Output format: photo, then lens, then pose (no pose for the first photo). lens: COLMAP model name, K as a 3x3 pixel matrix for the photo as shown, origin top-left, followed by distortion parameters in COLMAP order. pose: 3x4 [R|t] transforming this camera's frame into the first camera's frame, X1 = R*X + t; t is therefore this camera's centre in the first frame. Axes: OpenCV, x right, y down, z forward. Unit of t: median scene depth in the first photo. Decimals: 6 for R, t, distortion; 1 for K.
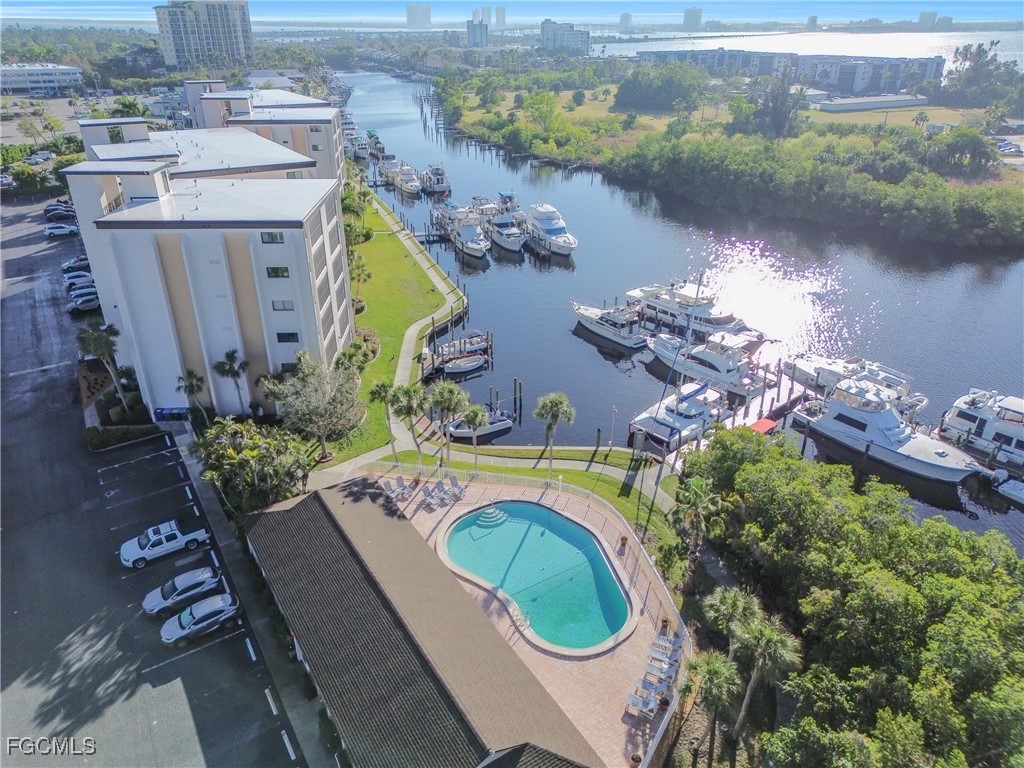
lens RADIAL K [[719.1, 0, 512.0], [0, 719.1, 384.0], [0, 0, 1]] dist [0.004785, 0.001086]
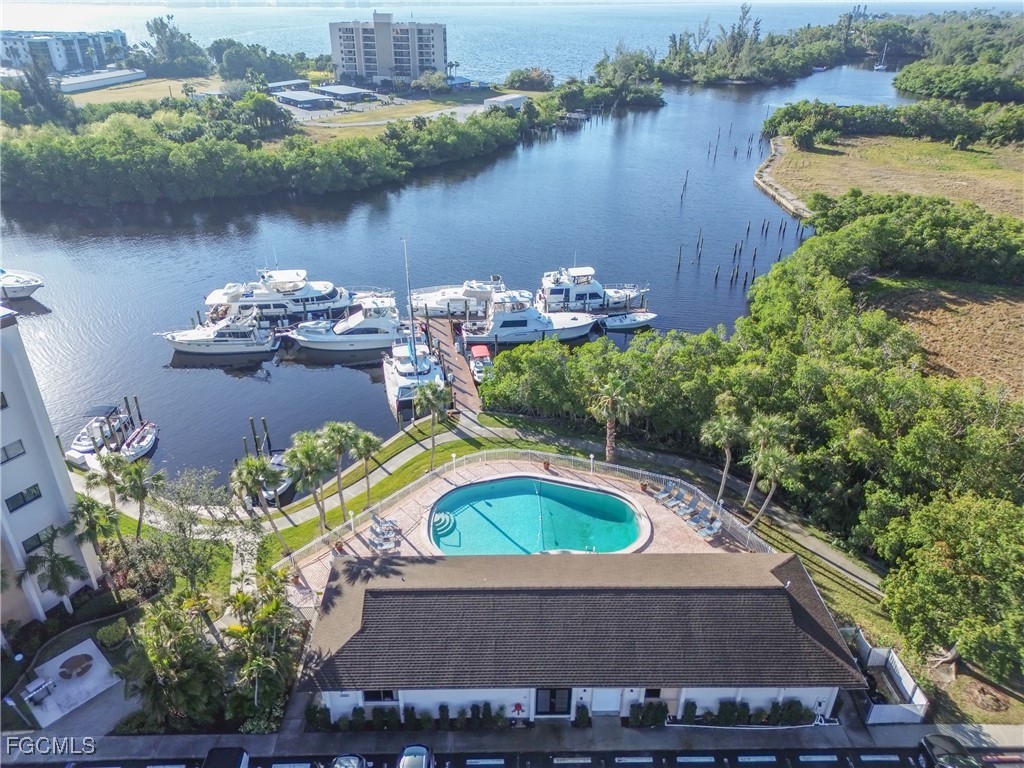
lens RADIAL K [[719.1, 0, 512.0], [0, 719.1, 384.0], [0, 0, 1]] dist [0.004785, 0.001086]
pose [[0.504067, -0.398107, 0.766438, -0.541504], [0.375086, 0.900275, 0.220941, -0.132700], [-0.777964, 0.176111, 0.603123, 0.265674]]
